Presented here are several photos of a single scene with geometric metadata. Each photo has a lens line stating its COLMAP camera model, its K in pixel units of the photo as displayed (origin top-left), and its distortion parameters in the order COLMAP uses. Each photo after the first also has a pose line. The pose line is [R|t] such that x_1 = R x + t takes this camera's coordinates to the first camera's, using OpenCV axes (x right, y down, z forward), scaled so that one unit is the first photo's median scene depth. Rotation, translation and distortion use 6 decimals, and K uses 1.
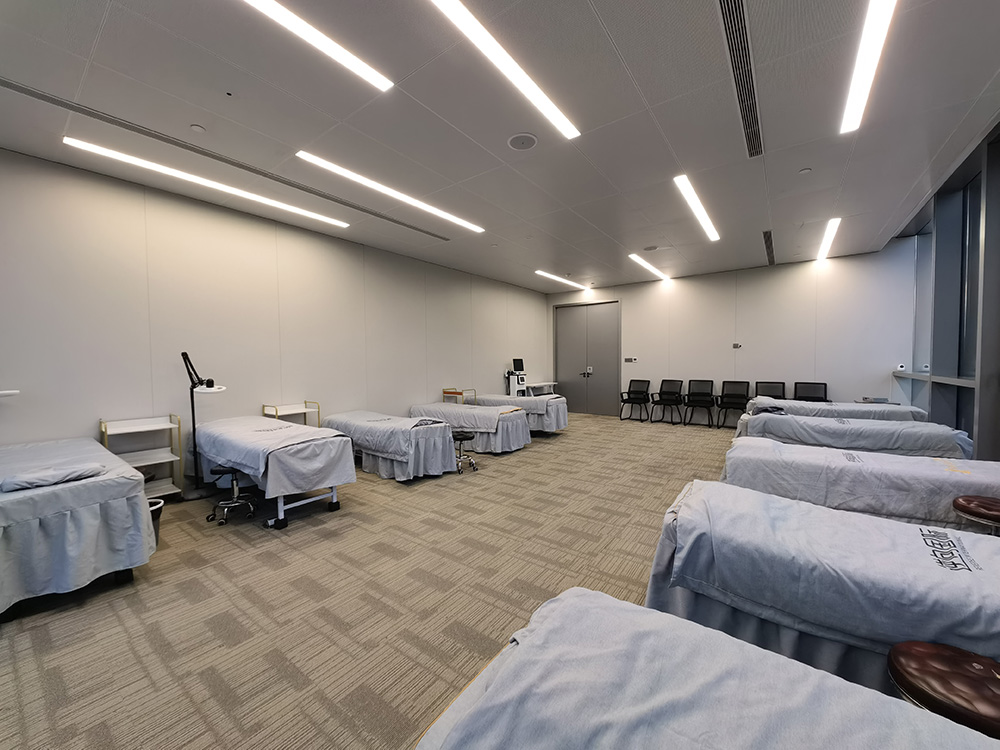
lens RADIAL K [[384.8, 0, 501.0], [0, 384.8, 373.2], [0, 0, 1]] dist [0.007992, -0.006656]
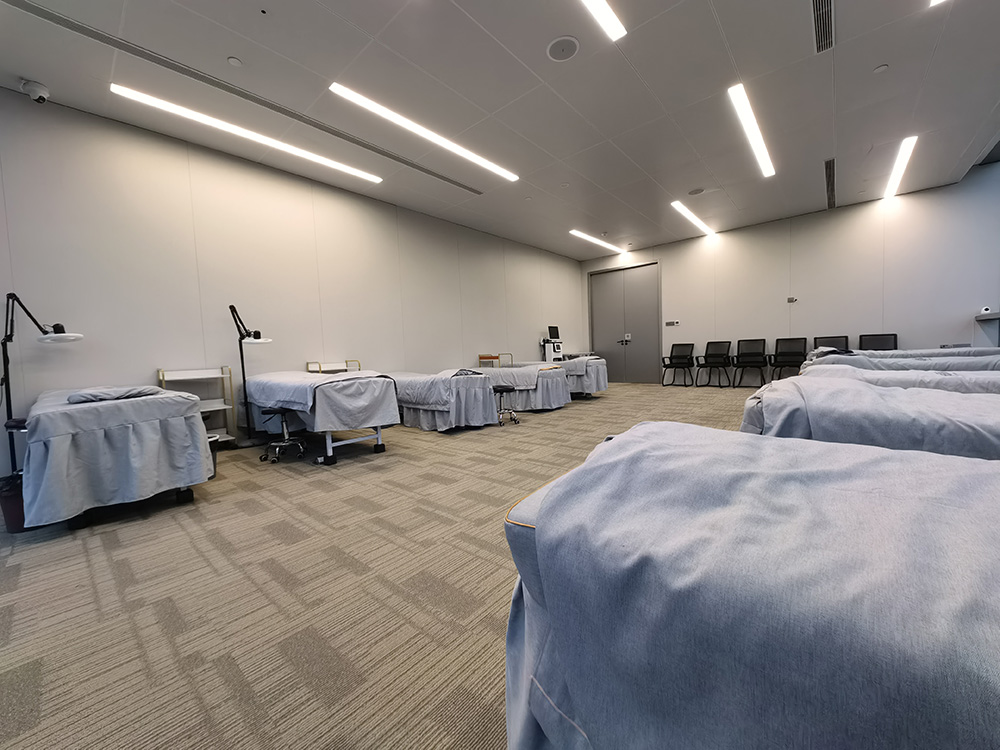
lens RADIAL K [[384.8, 0, 501.2], [0, 384.8, 373.7], [0, 0, 1]] dist [0.007992, -0.006656]
pose [[0.996549, -0.026696, -0.078593, -0.031617], [0.028643, 0.999307, 0.023756, 0.123810], [0.077904, -0.025925, 0.996624, 0.030304]]
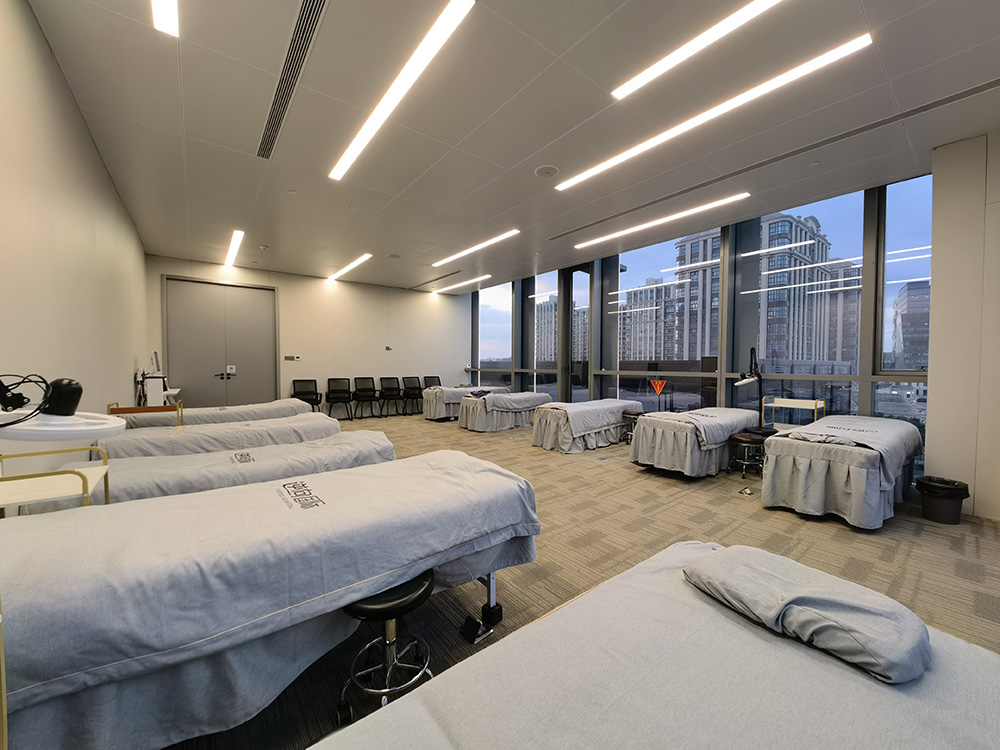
lens RADIAL K [[384.8, 0, 496.4], [0, 384.8, 377.4], [0, 0, 1]] dist [0.007992, -0.006656]
pose [[0.268025, -0.023546, 0.963124, -0.913657], [0.024816, 0.999538, 0.017530, 0.015589], [-0.963092, 0.019202, 0.268486, 0.670555]]
